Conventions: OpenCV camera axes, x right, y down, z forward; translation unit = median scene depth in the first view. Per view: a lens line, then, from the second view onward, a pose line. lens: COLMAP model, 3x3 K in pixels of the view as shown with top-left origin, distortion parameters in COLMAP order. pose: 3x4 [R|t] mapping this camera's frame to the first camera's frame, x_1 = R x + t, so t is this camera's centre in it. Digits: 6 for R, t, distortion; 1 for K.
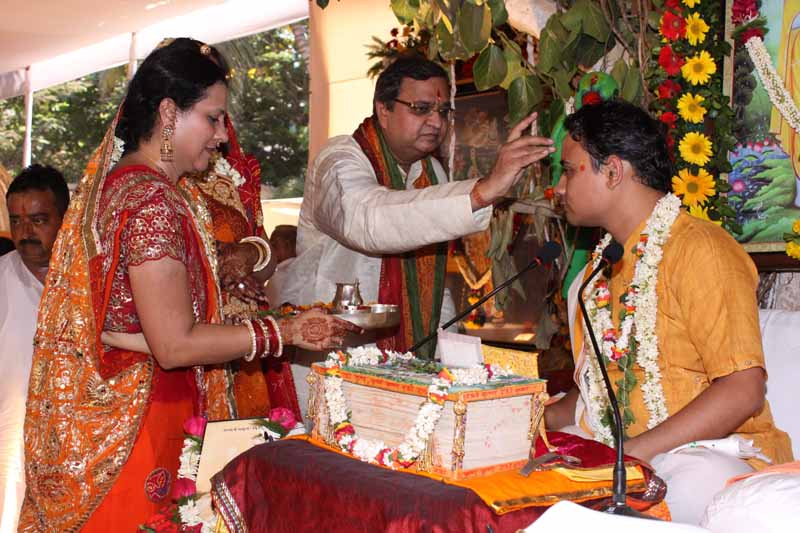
lens RADIAL K [[1045.6, 0, 401.1], [0, 1045.6, 267.3], [0, 0, 1]] dist [-0.061582, 0.063869]
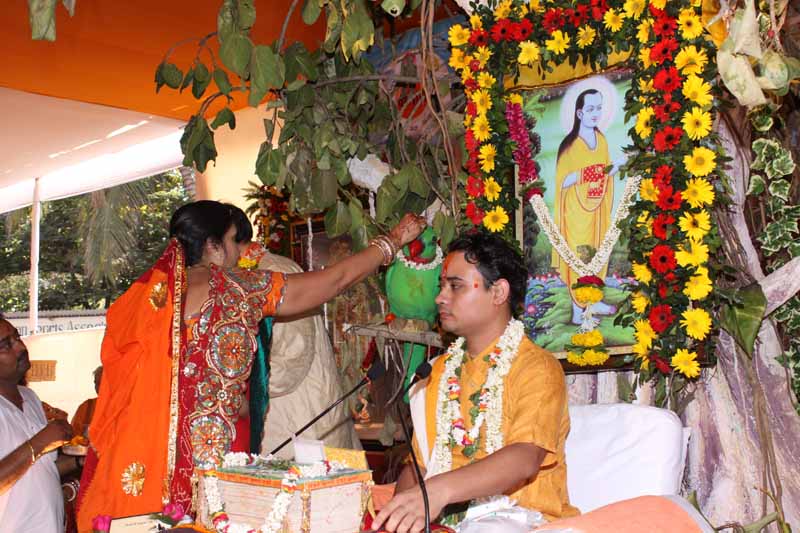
lens RADIAL K [[927.7, 0, 397.4], [0, 927.7, 268.3], [0, 0, 1]] dist [-0.109404, 0.158733]
pose [[0.991614, -0.033025, 0.124948, 0.019571], [0.046975, 0.992777, -0.110399, -0.009640], [-0.120399, 0.115343, 0.986002, -0.116140]]
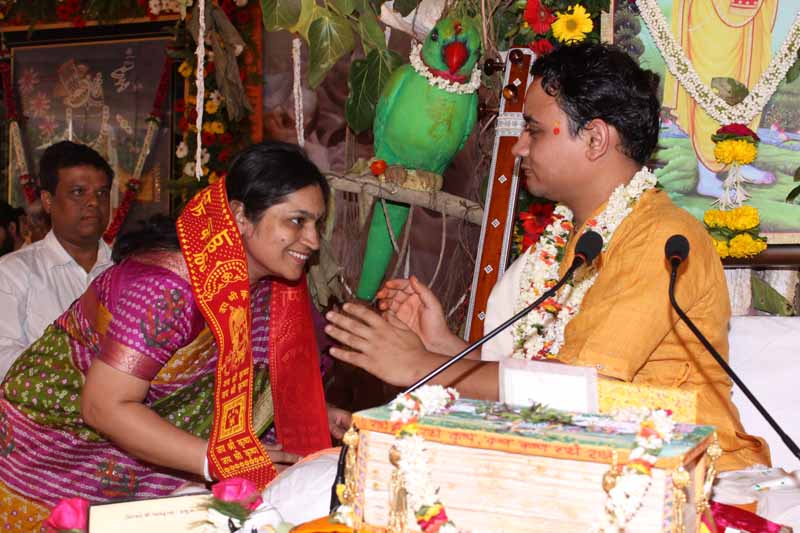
lens RADIAL K [[1156.5, 0, 400.9], [0, 1156.5, 266.3], [0, 0, 1]] dist [-0.025726, 0.043013]
pose [[0.911041, 0.006664, 0.412262, -0.232857], [-0.011742, 0.999883, 0.009786, -0.004875], [-0.412149, -0.013757, 0.911013, 0.217870]]
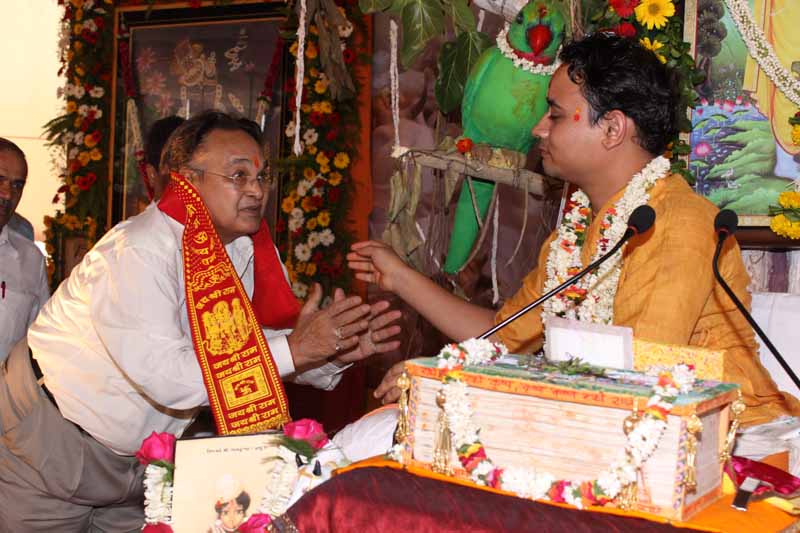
lens RADIAL K [[1175.8, 0, 401.7], [0, 1175.8, 261.2], [0, 0, 1]] dist [-0.029568, 0.068400]
pose [[0.946334, 0.025571, 0.322177, -0.230616], [-0.033981, 0.999212, 0.020505, 0.003959], [-0.321399, -0.030352, 0.946457, 0.152056]]
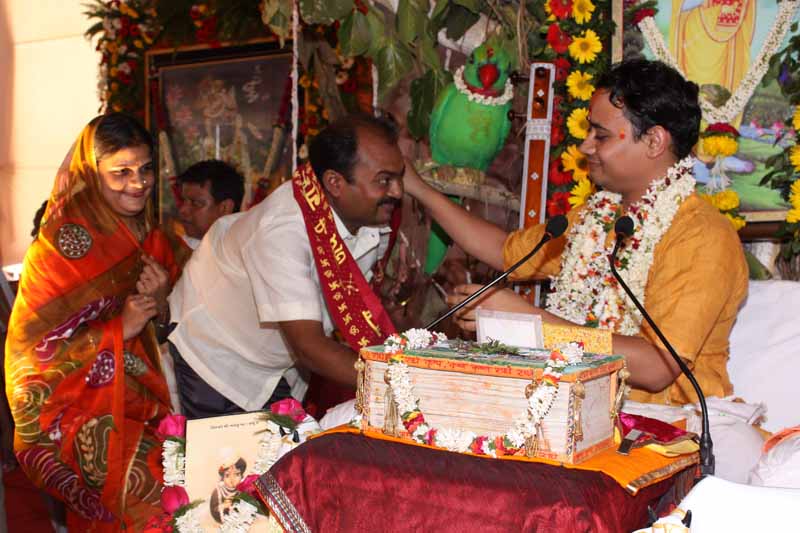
lens RADIAL K [[1063.7, 0, 399.0], [0, 1063.7, 265.0], [0, 0, 1]] dist [-0.032487, -0.018272]
pose [[0.952264, -0.015497, 0.304883, -0.219850], [0.008994, 0.999701, 0.022724, -0.001455], [-0.305144, -0.018898, 0.952119, 0.068368]]
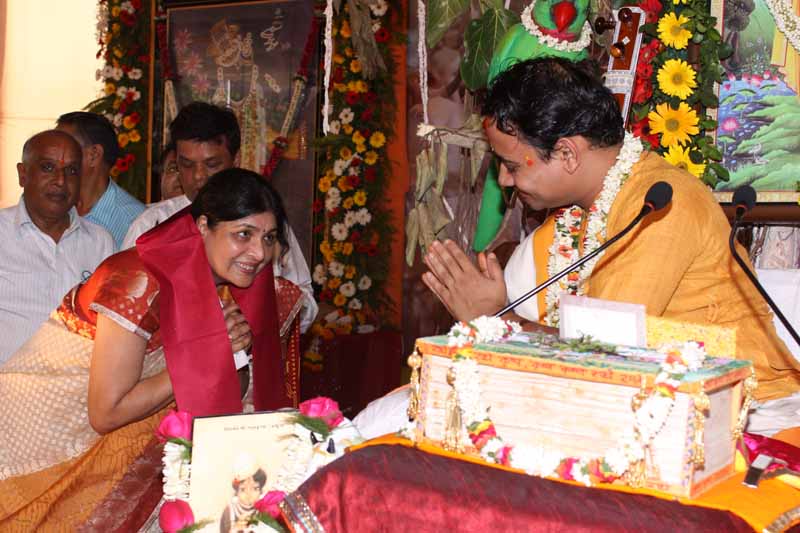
lens RADIAL K [[1175.8, 0, 401.7], [0, 1175.8, 261.2], [0, 0, 1]] dist [-0.029568, 0.068400]
pose [[0.957466, 0.014073, 0.288201, -0.217205], [-0.026577, 0.998865, 0.039522, 0.003667], [-0.287318, -0.045500, 0.956754, 0.146367]]
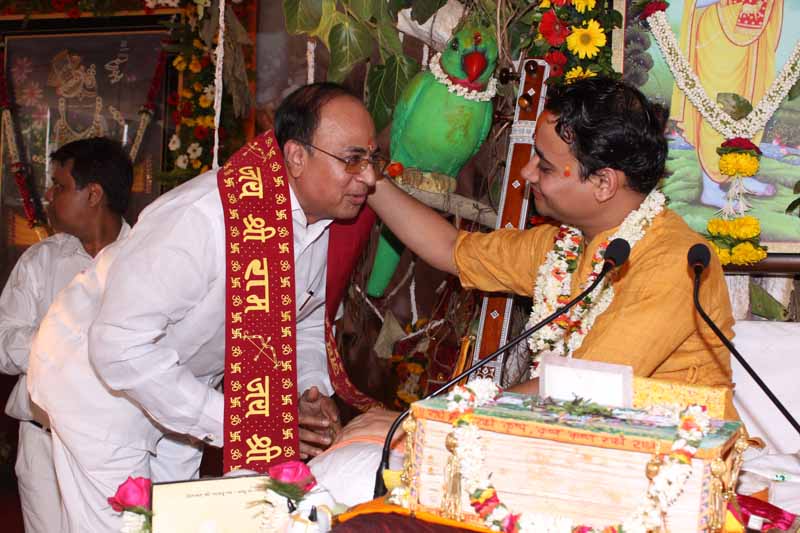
lens RADIAL K [[1148.1, 0, 402.3], [0, 1148.1, 266.8], [0, 0, 1]] dist [-0.031699, 0.044112]
pose [[0.899644, 0.027160, 0.435778, -0.281877], [-0.036684, 0.999236, 0.013455, -0.006831], [-0.435080, -0.028091, 0.899954, 0.202185]]
